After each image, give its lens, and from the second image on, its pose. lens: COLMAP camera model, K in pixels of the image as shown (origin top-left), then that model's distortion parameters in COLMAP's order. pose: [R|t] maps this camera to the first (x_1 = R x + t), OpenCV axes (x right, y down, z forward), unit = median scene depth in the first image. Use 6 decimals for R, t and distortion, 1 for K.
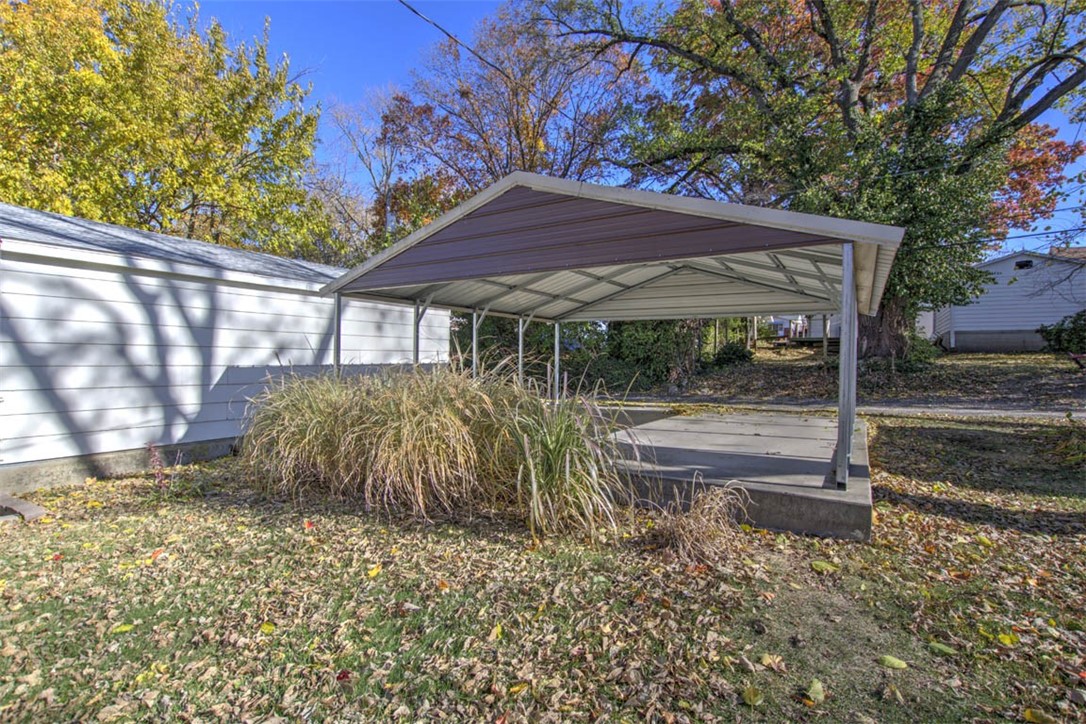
lens RADIAL K [[505.6, 0, 543.0], [0, 505.6, 362.0], [0, 0, 1]] dist [-0.000043, -0.000027]
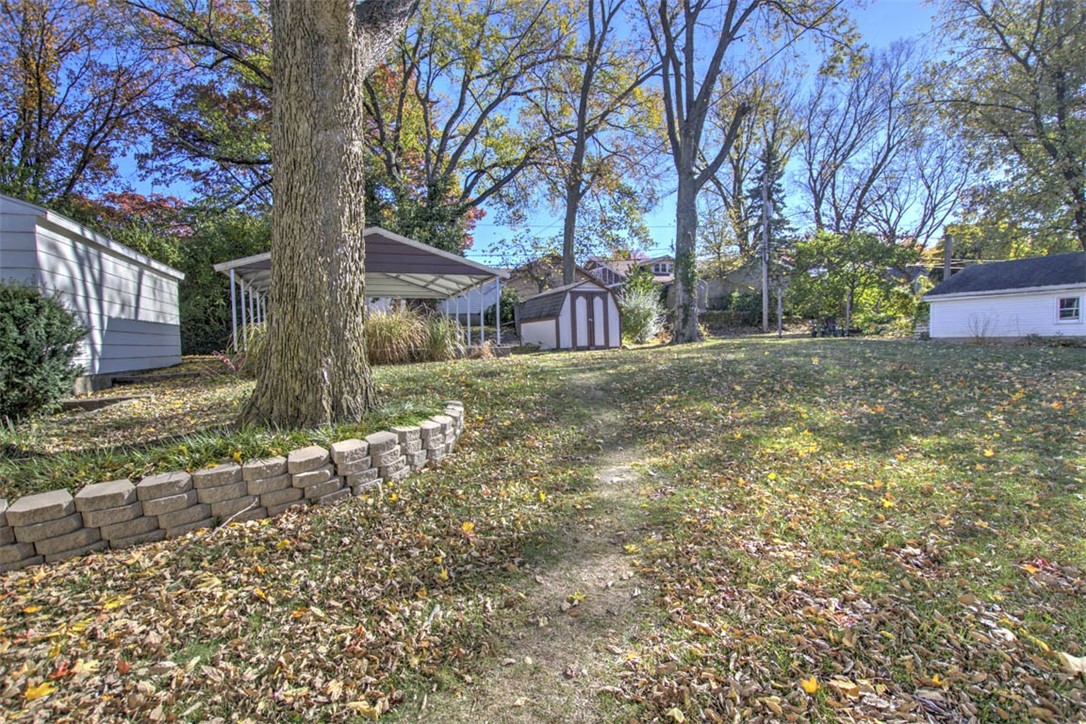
lens RADIAL K [[505.6, 0, 543.0], [0, 505.6, 362.0], [0, 0, 1]] dist [-0.000043, -0.000027]
pose [[0.572618, -0.055270, 0.817957, -1.092544], [0.037773, 0.998444, 0.041023, 0.118319], [-0.818952, 0.007406, 0.573815, -0.669824]]
